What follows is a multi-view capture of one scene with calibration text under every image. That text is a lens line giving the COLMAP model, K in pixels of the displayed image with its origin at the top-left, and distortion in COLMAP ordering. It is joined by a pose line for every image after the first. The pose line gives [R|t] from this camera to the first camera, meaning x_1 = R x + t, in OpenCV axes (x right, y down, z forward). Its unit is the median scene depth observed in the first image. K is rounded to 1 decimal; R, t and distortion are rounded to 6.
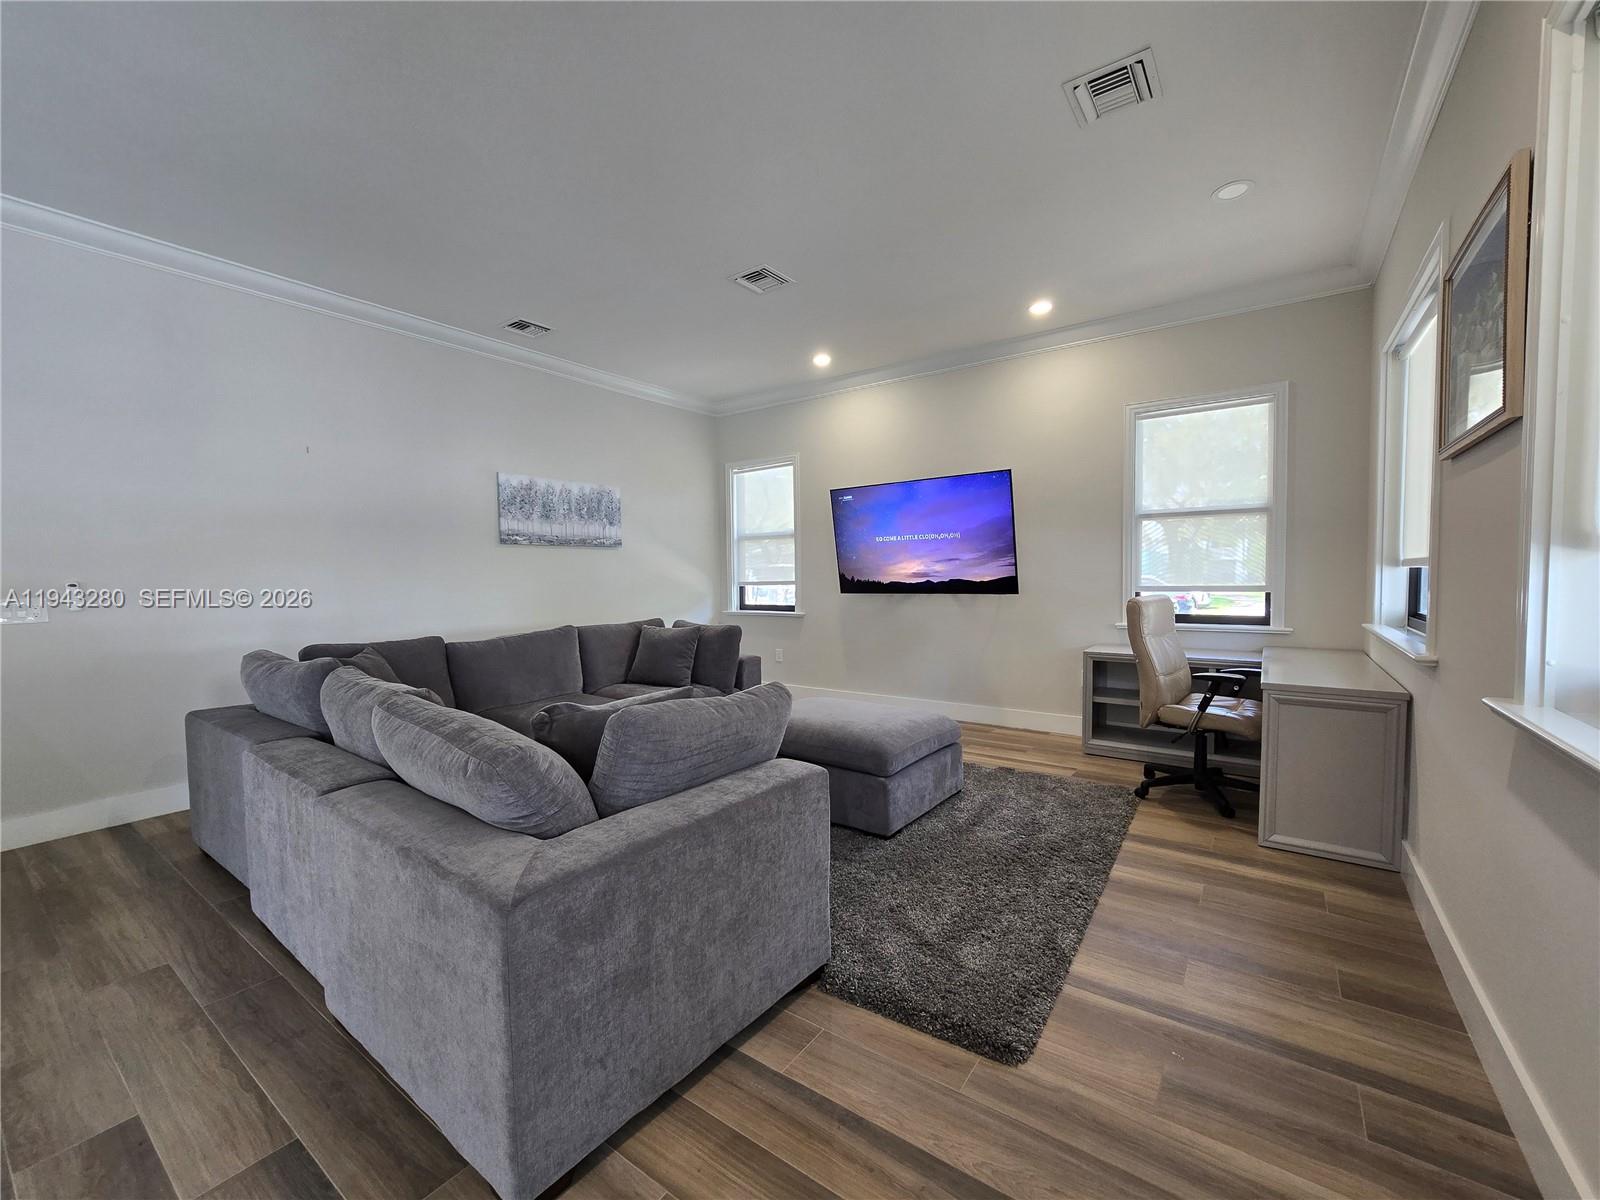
lens RADIAL K [[656.2, 0, 800.0], [0, 656.2, 600.0], [0, 0, 1]] dist [-0.001731, -0.000149]
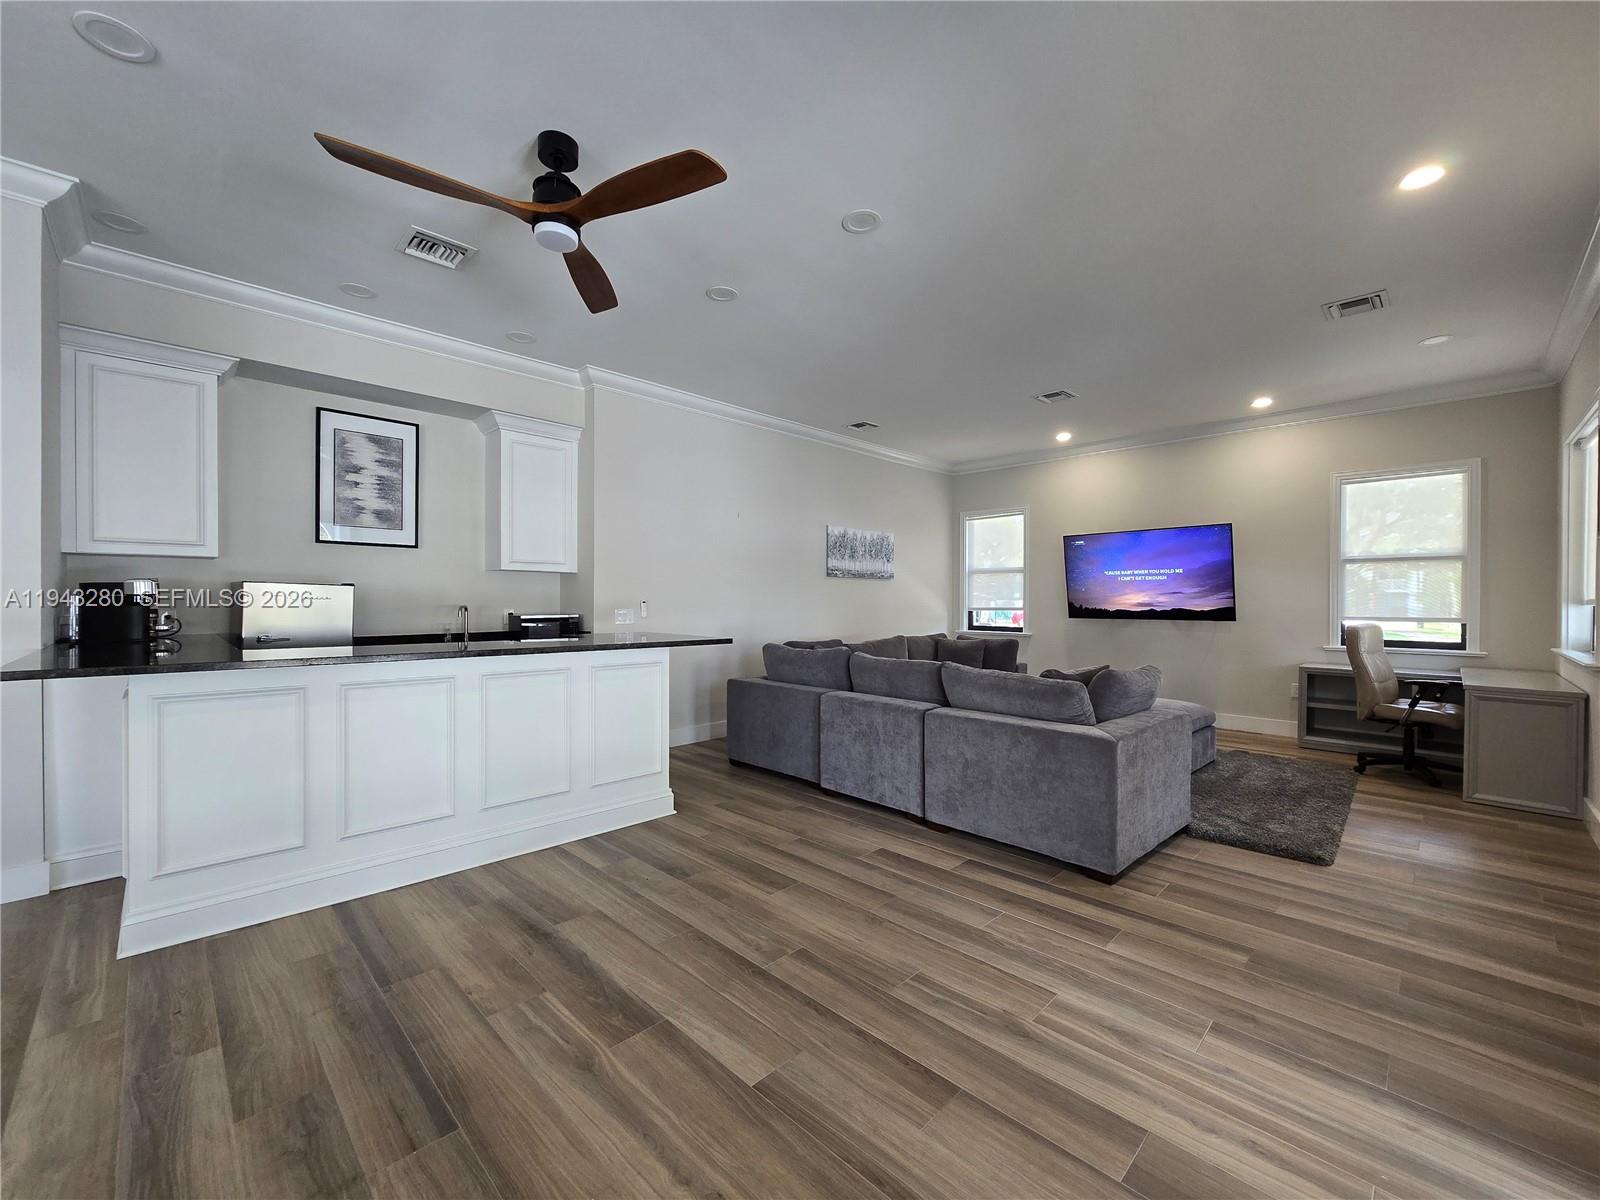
lens RADIAL K [[654.2, 0, 800.0], [0, 654.2, 600.0], [0, 0, 1]] dist [-0.015847, 0.007936]
pose [[0.986359, 0.016784, -0.163751, -0.313091], [-0.023165, 0.999042, -0.037138, 0.017733], [0.162971, 0.040425, 0.985802, -0.402737]]
